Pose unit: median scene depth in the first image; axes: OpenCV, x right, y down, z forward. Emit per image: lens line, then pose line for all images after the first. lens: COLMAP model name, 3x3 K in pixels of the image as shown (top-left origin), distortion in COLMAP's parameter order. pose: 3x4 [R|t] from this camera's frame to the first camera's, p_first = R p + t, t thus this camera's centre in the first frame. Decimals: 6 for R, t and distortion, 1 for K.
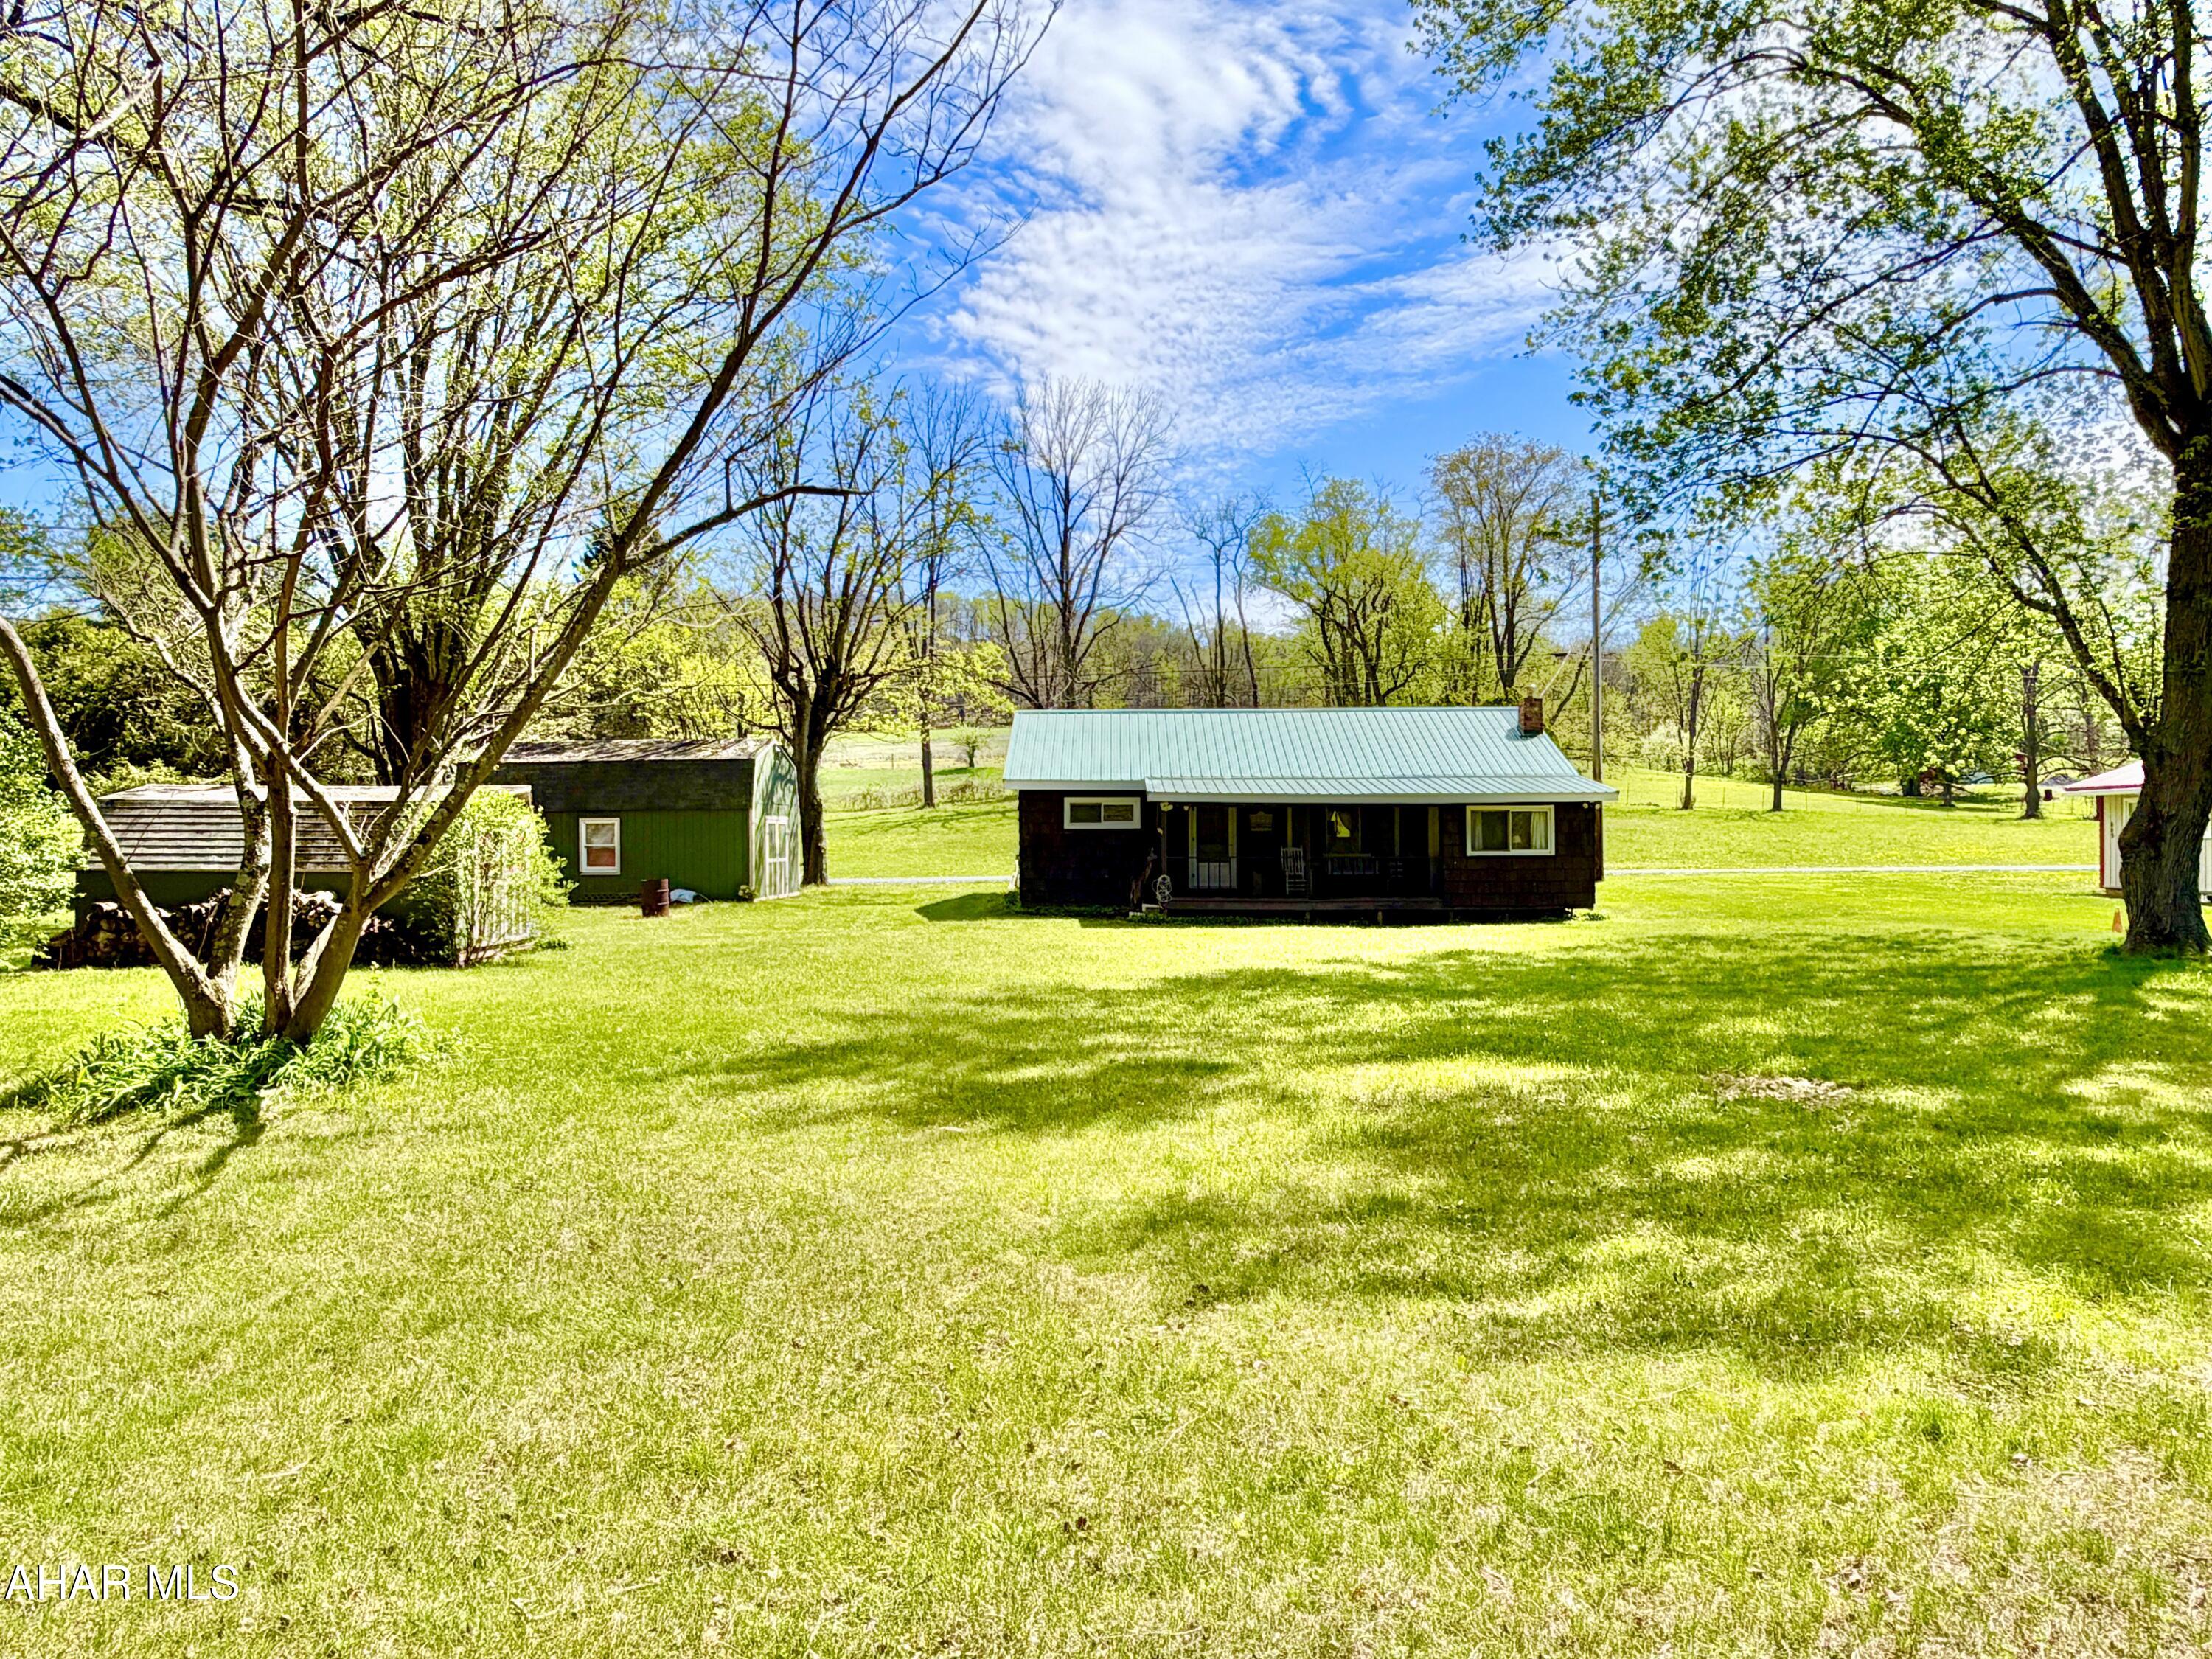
lens RADIAL K [[1484.2, 0, 1106.9], [0, 1484.2, 769.7], [0, 0, 1]] dist [-0.008309, 0.000655]
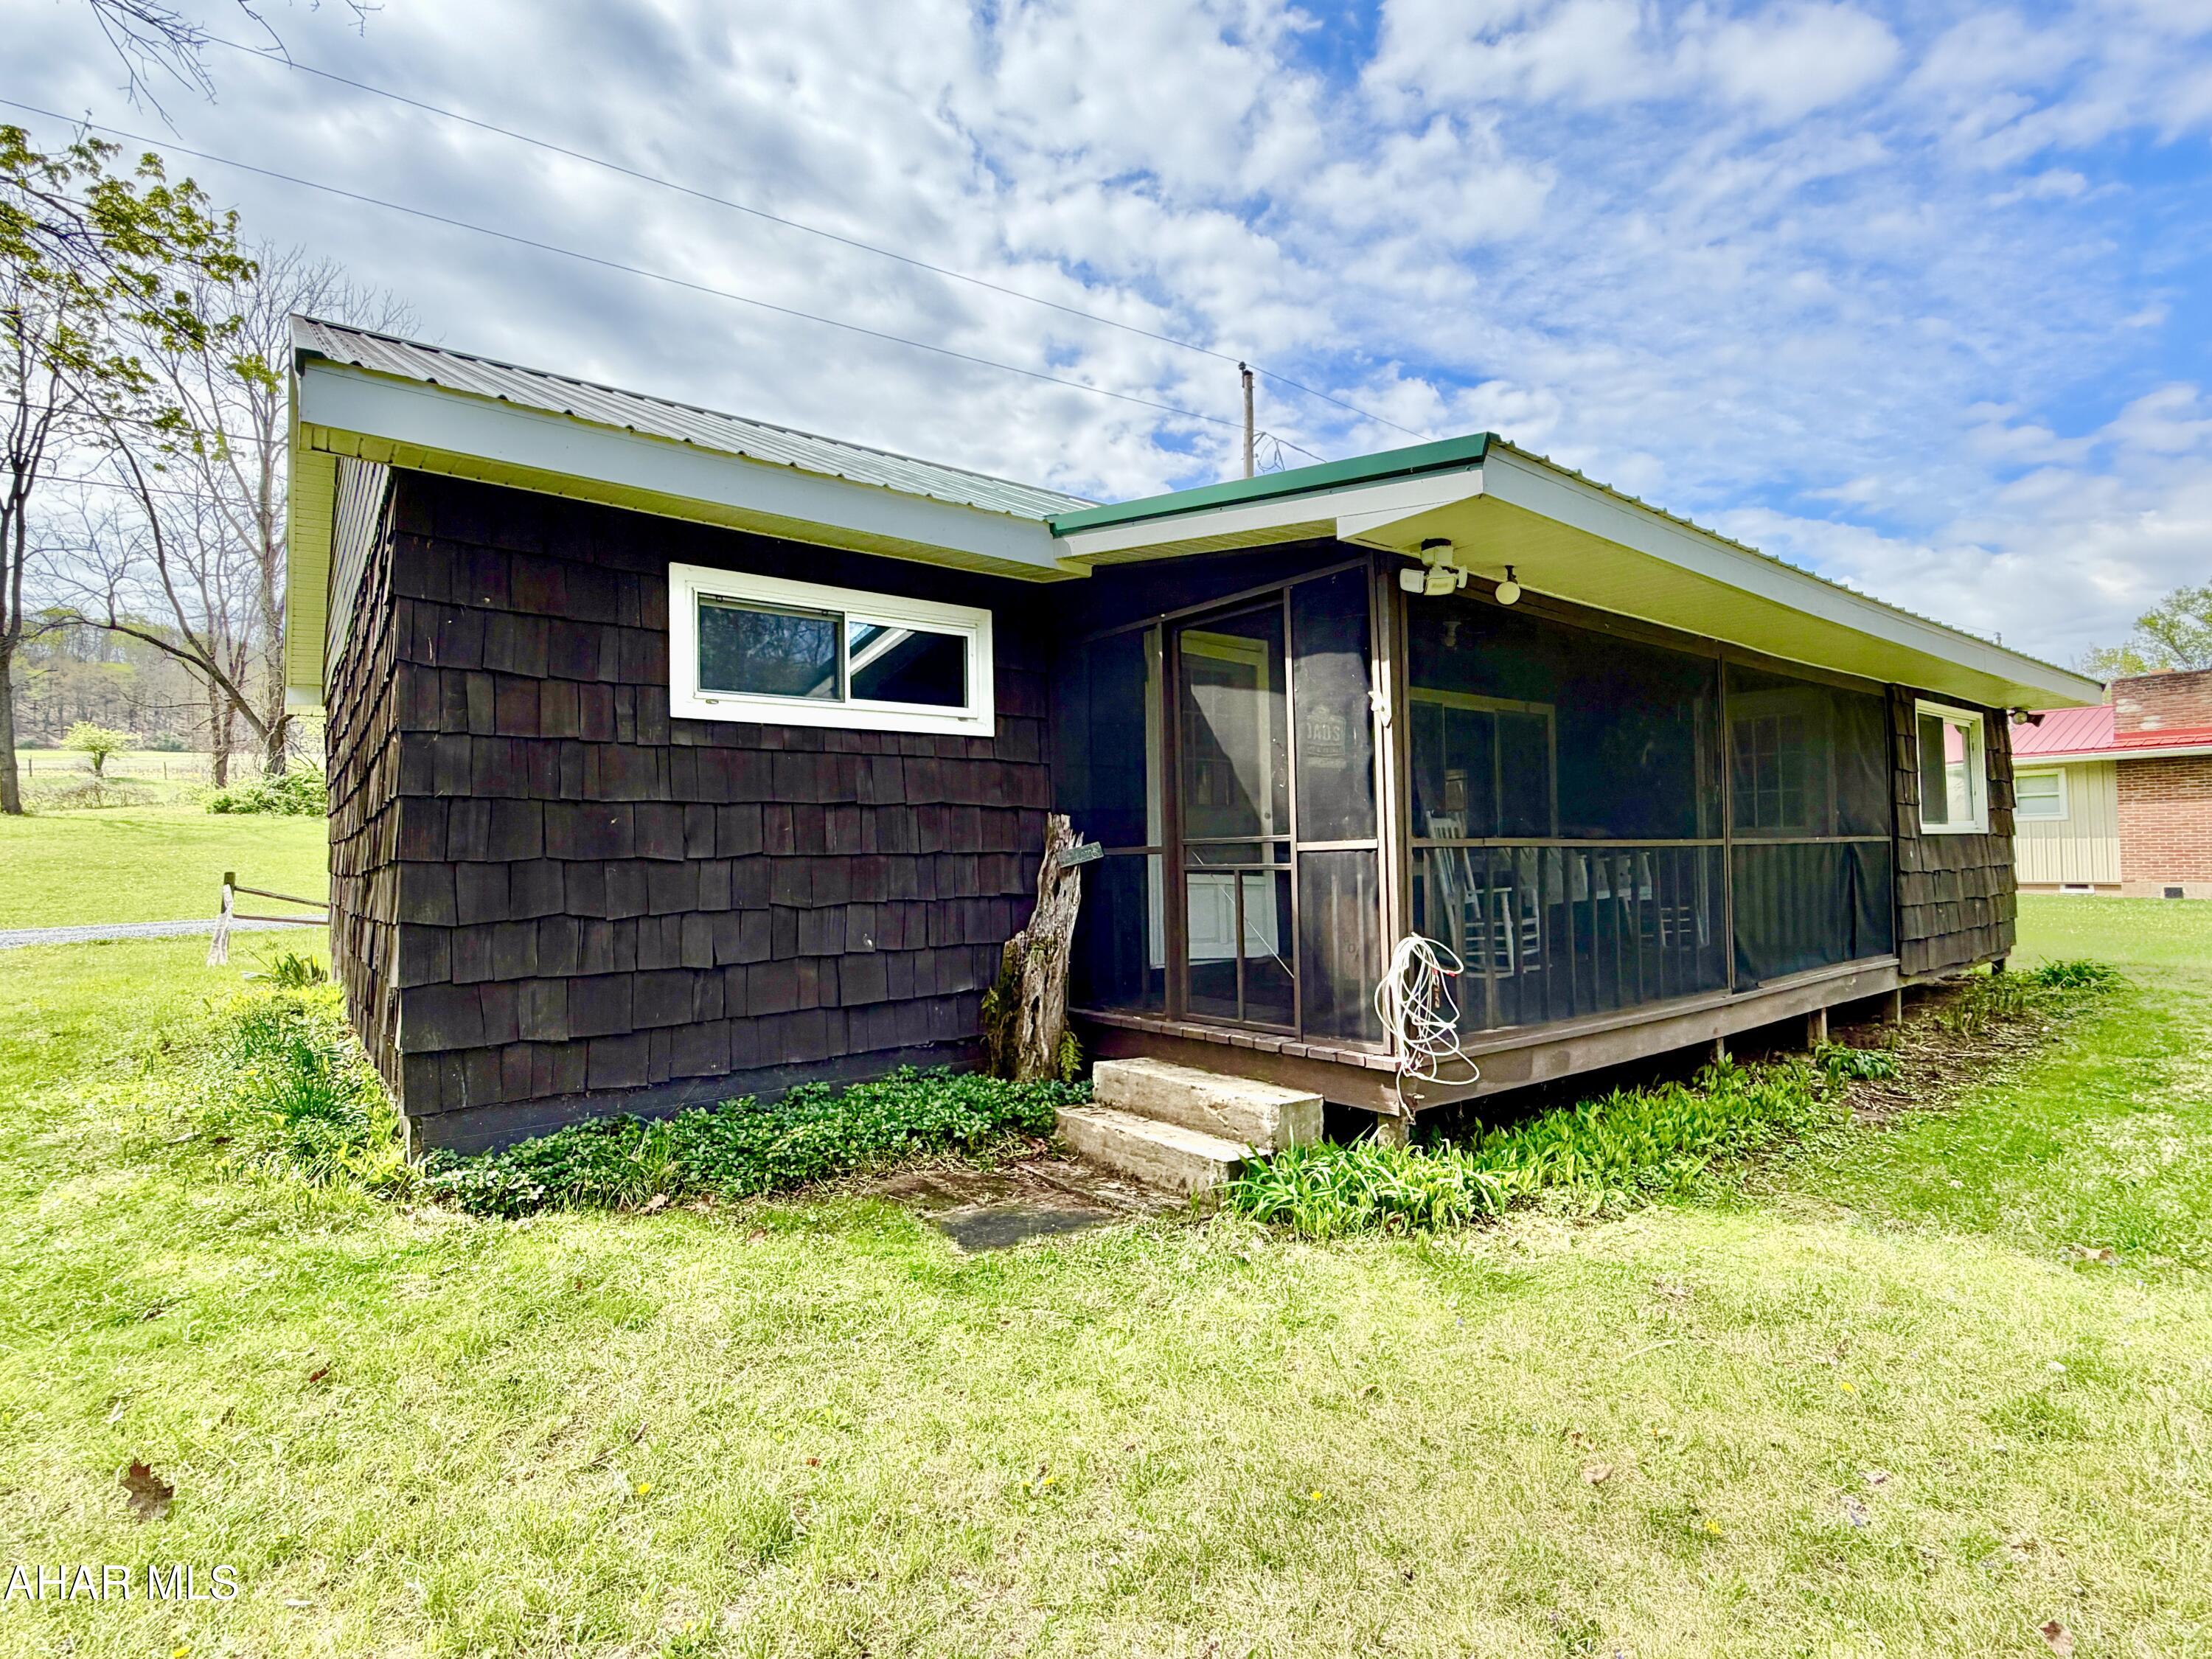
lens RADIAL K [[1069.6, 0, 1106.0], [0, 1069.6, 829.5], [0, 0, 1]] dist [0.001021, 0.000117]
pose [[0.788392, 0.002186, 0.615169, -0.075485], [-0.015013, 0.999764, 0.015687, 0.055092], [-0.614990, -0.021603, 0.788239, 0.899668]]
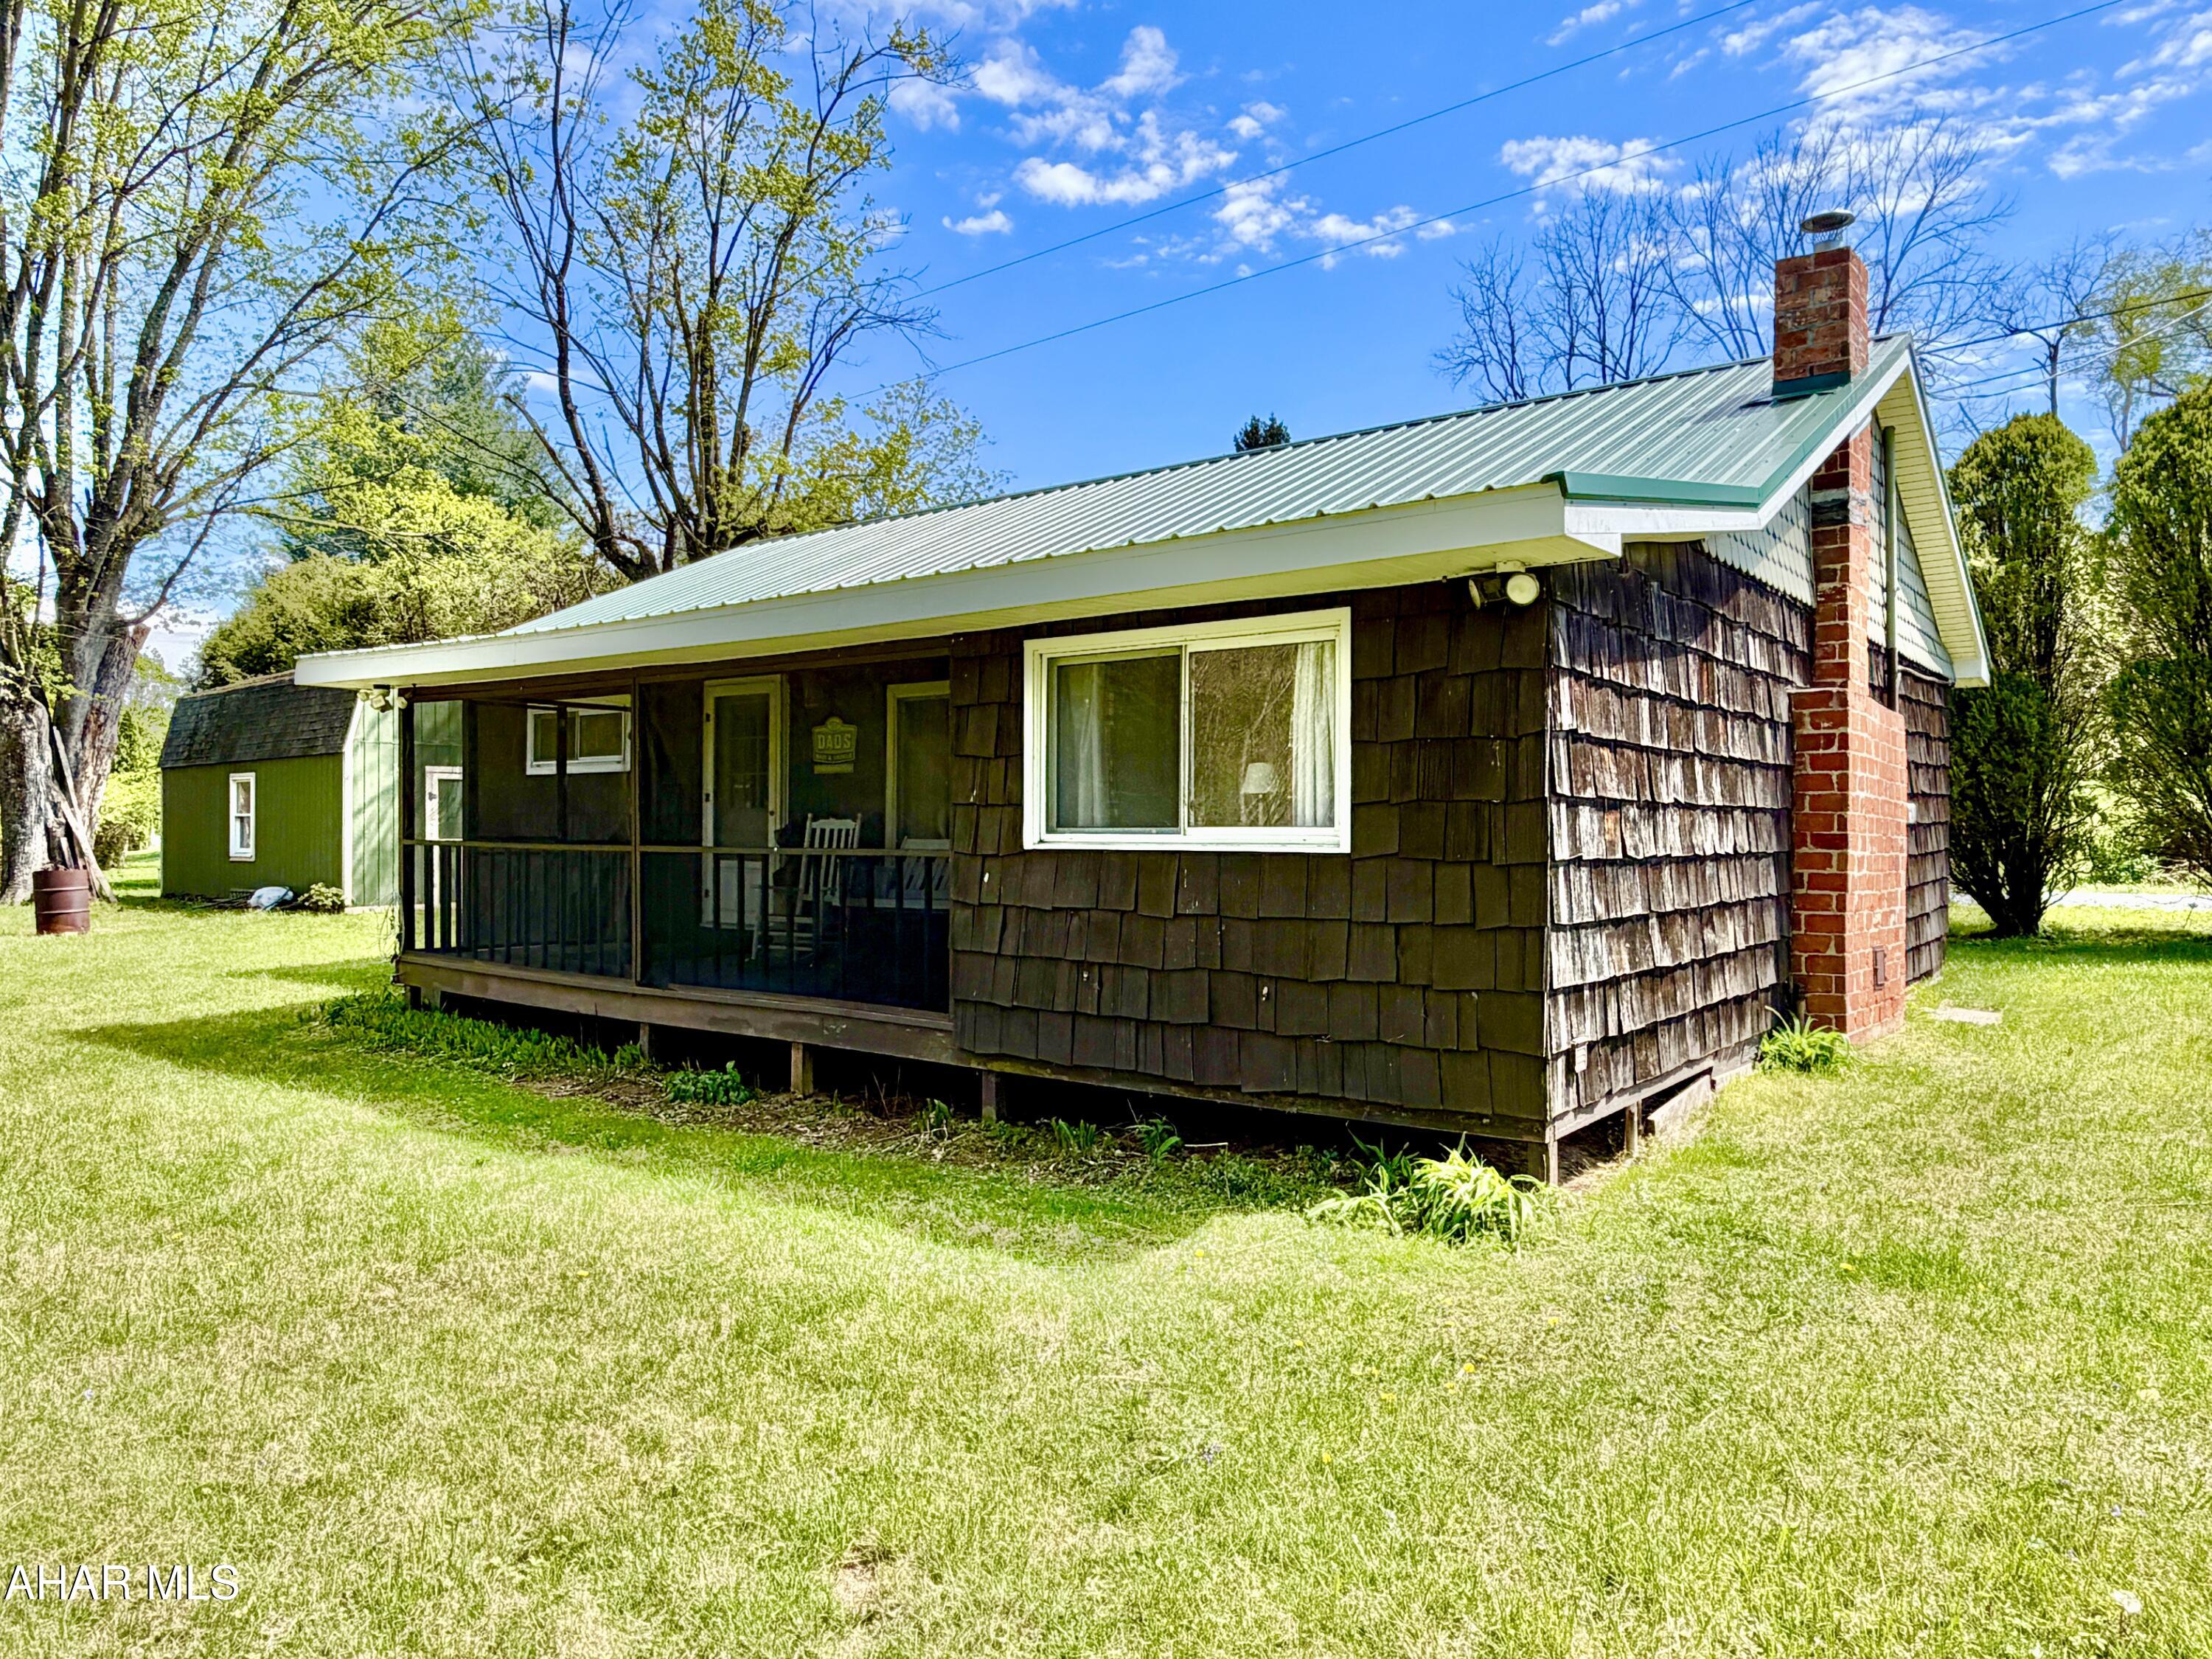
lens RADIAL K [[1484.2, 0, 1106.9], [0, 1484.2, 769.7], [0, 0, 1]] dist [-0.008309, 0.000655]
pose [[0.786910, -0.019666, -0.616754, 0.394966], [0.025073, 0.999686, 0.000113, 0.045135], [0.616558, -0.015553, 0.787156, 0.804456]]
